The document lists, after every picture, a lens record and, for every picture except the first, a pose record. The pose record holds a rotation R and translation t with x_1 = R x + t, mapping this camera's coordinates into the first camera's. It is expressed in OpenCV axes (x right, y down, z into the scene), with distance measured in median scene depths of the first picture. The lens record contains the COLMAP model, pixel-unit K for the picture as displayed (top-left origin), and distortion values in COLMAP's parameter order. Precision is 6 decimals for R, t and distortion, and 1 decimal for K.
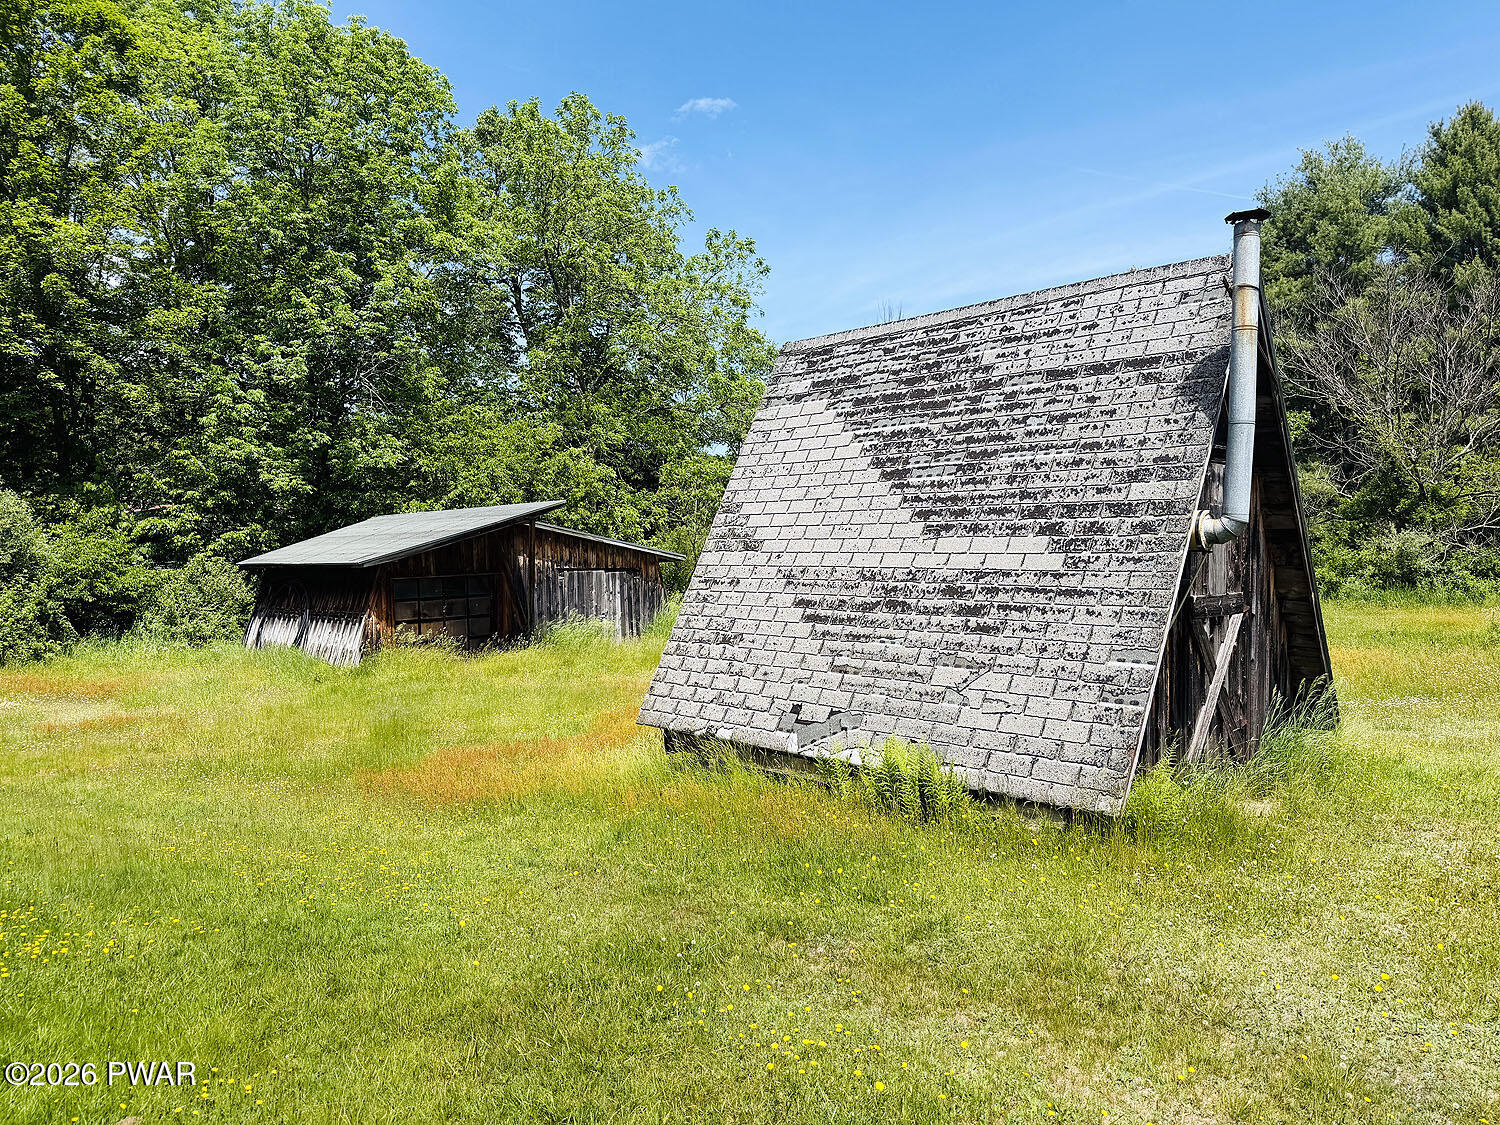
lens RADIAL K [[1058.0, 0, 750.0], [0, 1058.0, 562.5], [0, 0, 1]] dist [0.085000, -0.075814]
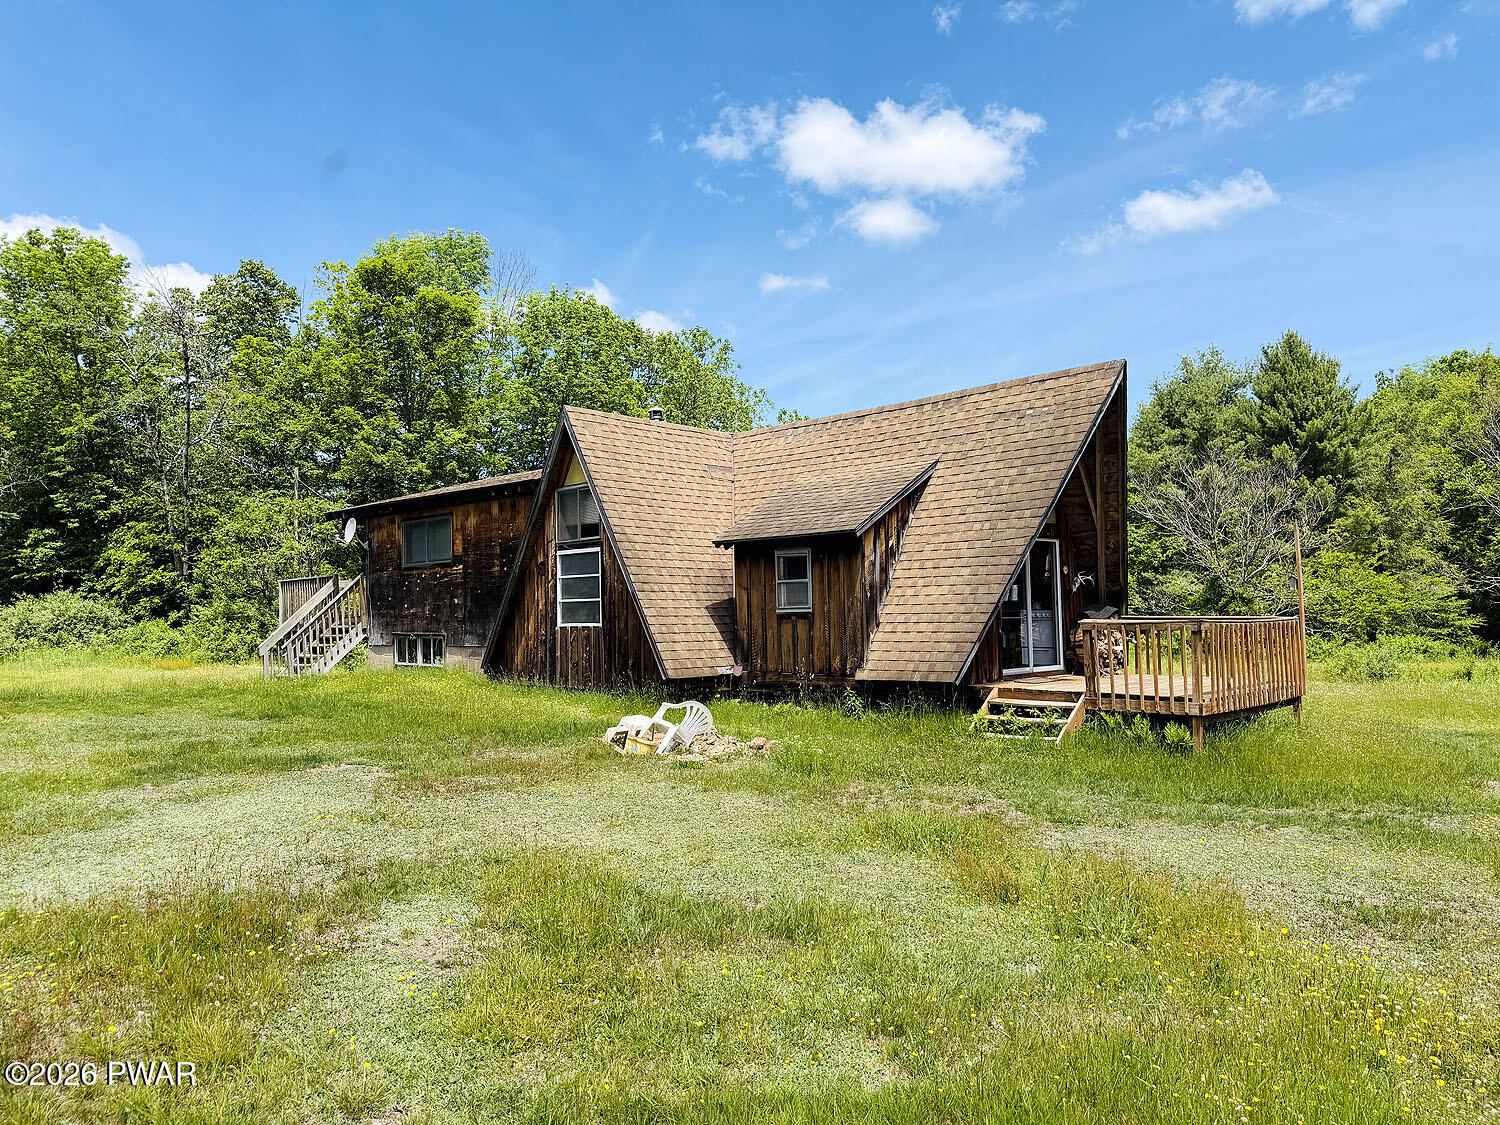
lens RADIAL K [[1058.0, 0, 750.0], [0, 1058.0, 562.5], [0, 0, 1]] dist [0.085000, -0.075814]
pose [[0.999253, 0.014093, 0.035981, -0.121513], [-0.011038, 0.996426, -0.083742, 0.021730], [-0.037032, 0.083282, 0.995838, -0.418868]]
